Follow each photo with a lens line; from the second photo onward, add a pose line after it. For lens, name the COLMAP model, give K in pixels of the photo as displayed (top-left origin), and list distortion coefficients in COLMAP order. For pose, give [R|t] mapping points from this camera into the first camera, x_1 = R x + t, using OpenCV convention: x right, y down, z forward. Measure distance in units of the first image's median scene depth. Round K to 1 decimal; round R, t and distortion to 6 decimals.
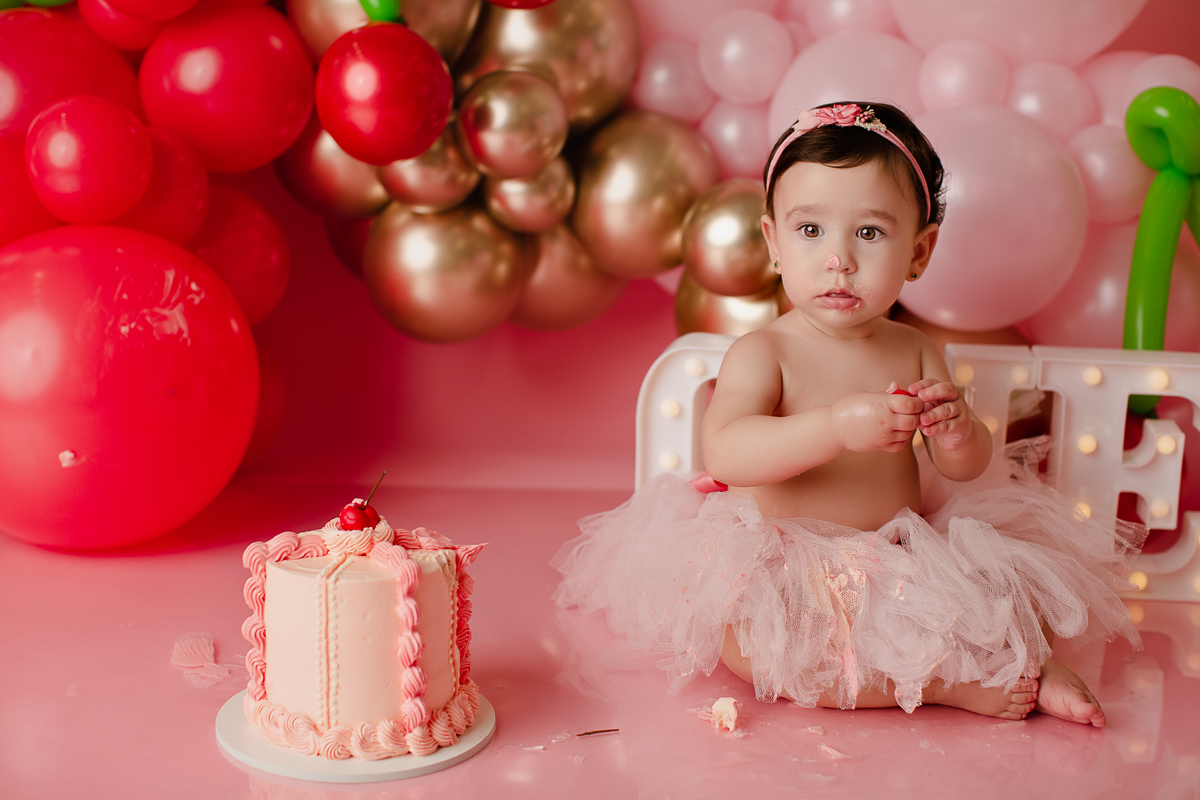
lens RADIAL K [[1760.5, 0, 578.7], [0, 1760.5, 387.5], [0, 0, 1]] dist [-0.148342, 0.000000]
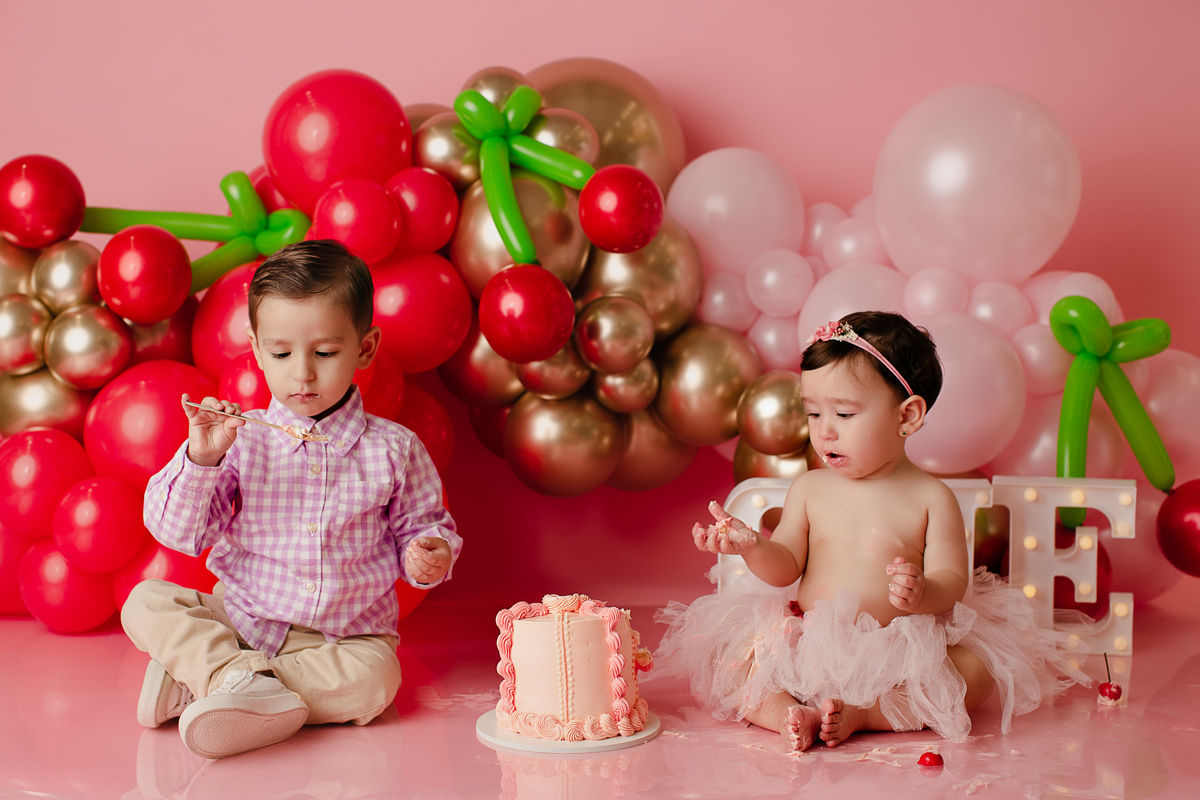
lens RADIAL K [[1760.5, 0, 587.3], [0, 1760.5, 431.1], [0, 0, 1]] dist [-0.148342, 0.000000]
pose [[0.999573, -0.020726, -0.020605, -0.031822], [0.018395, 0.994034, -0.107508, 0.077203], [0.022710, 0.107083, 0.993991, -0.388937]]
